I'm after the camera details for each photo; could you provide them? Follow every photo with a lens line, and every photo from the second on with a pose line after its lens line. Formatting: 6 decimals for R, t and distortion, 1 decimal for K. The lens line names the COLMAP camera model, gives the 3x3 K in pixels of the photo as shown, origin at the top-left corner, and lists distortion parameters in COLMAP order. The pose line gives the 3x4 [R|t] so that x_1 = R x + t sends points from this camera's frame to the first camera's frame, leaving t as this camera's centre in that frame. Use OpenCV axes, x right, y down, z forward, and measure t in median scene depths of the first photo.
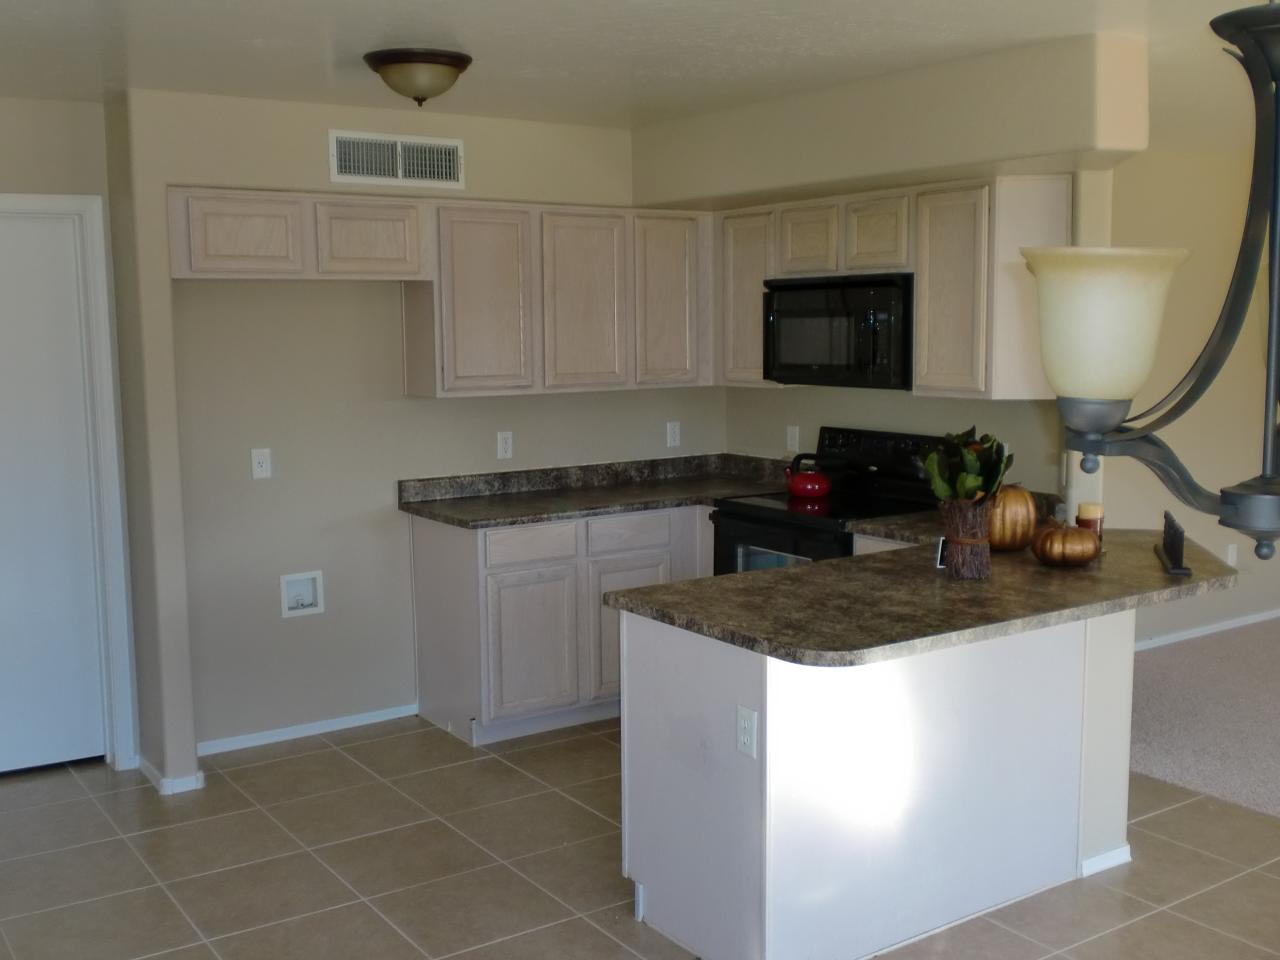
lens RADIAL K [[1337.8, 0, 634.2], [0, 1337.8, 476.7], [0, 0, 1]] dist [0.020092, 0.000000]
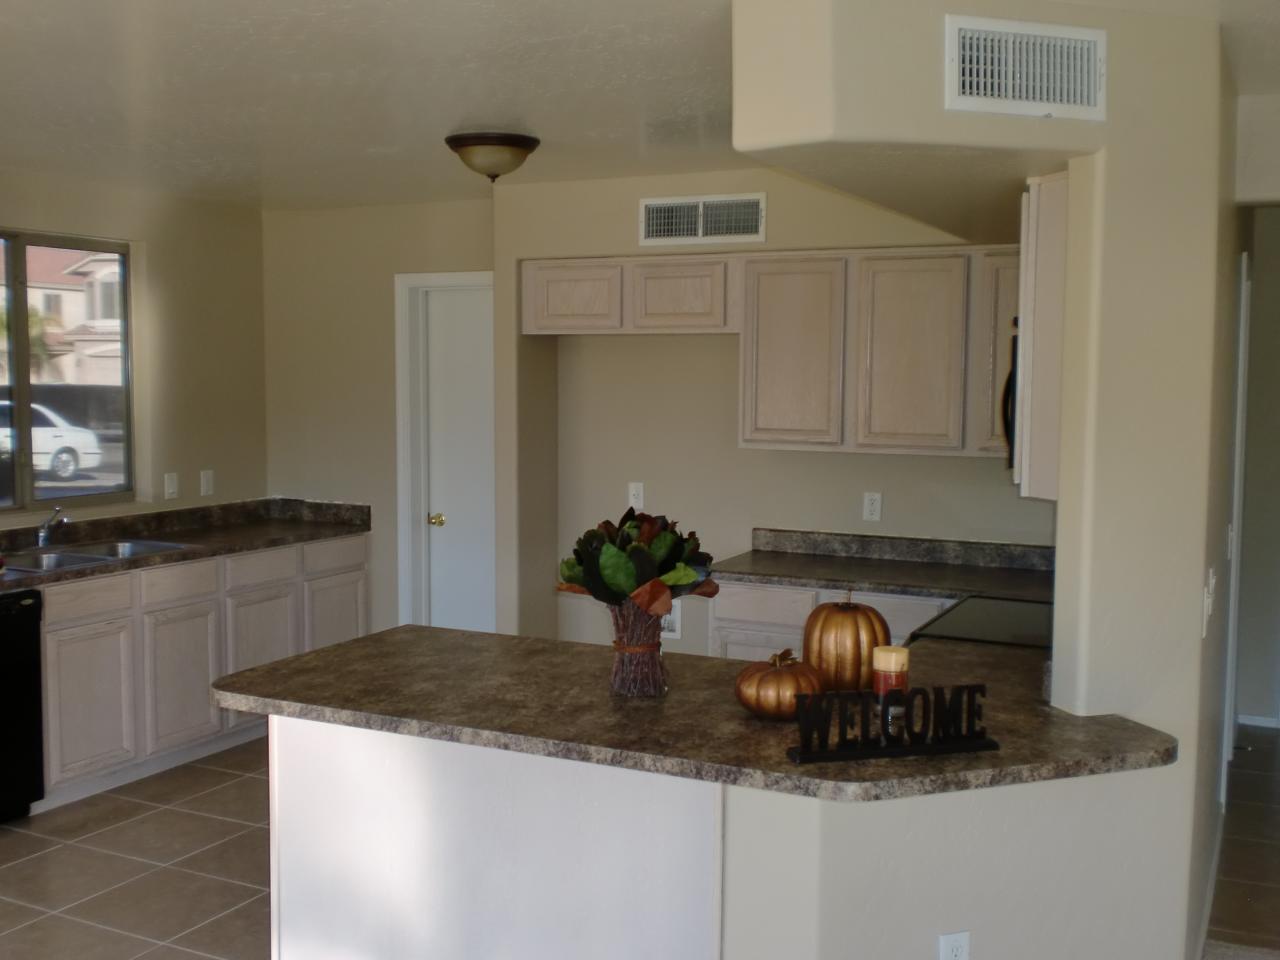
lens RADIAL K [[1337.8, 0, 635.4], [0, 1337.8, 476.4], [0, 0, 1]] dist [0.020092, 0.000000]
pose [[0.491594, 0.083045, -0.866856, 0.723223], [-0.114820, 0.992933, 0.030008, -0.061475], [0.863222, 0.084780, 0.497655, 0.447945]]
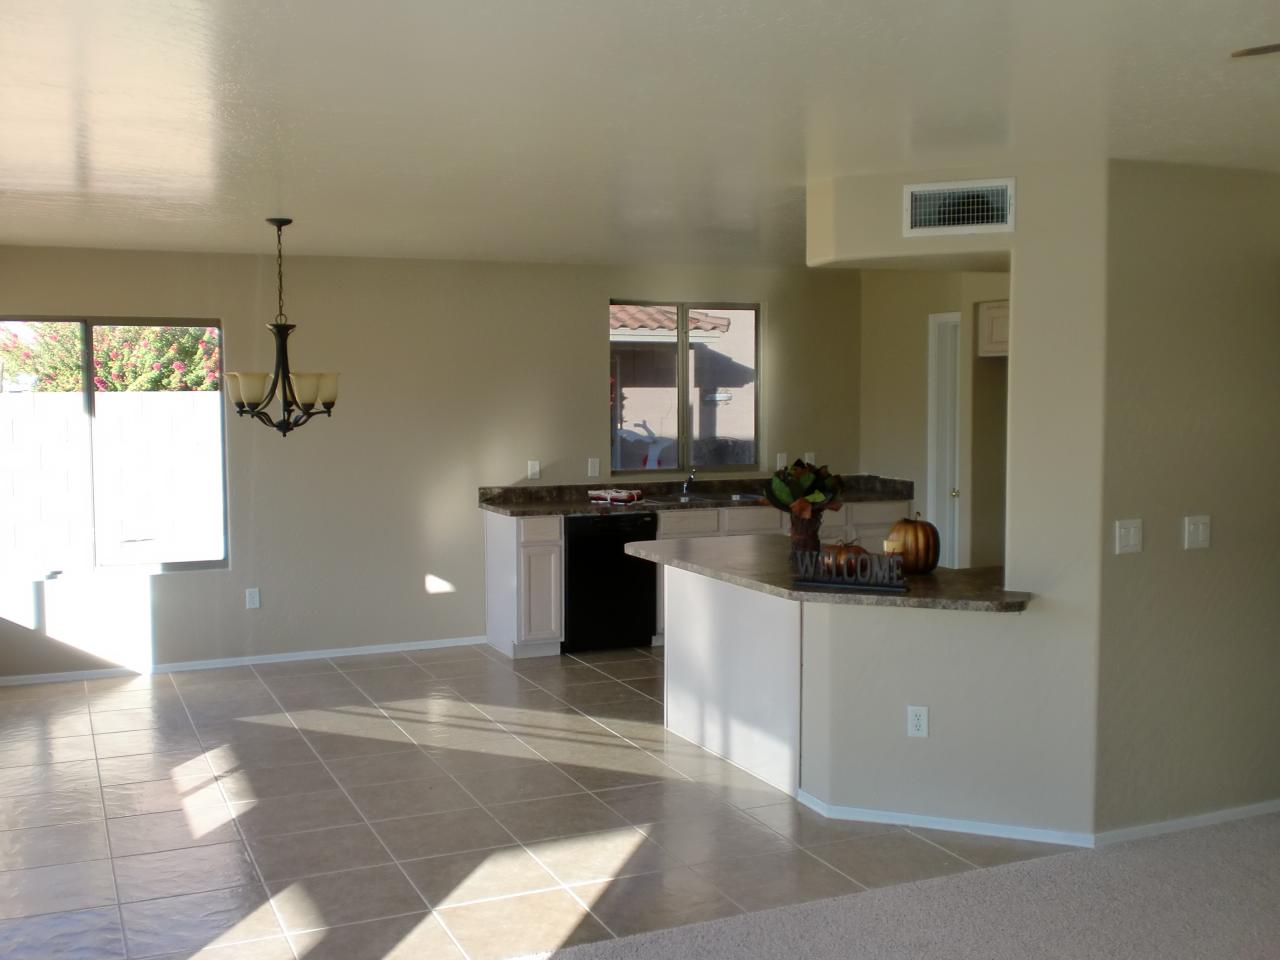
lens RADIAL K [[1337.8, 0, 638.9], [0, 1337.8, 480.8], [0, 0, 1]] dist [0.020092, 0.000000]
pose [[-0.173391, 0.083163, -0.981336, 1.293347], [-0.111475, 0.988367, 0.103455, -0.109826], [0.978524, 0.127333, -0.162103, 0.796965]]
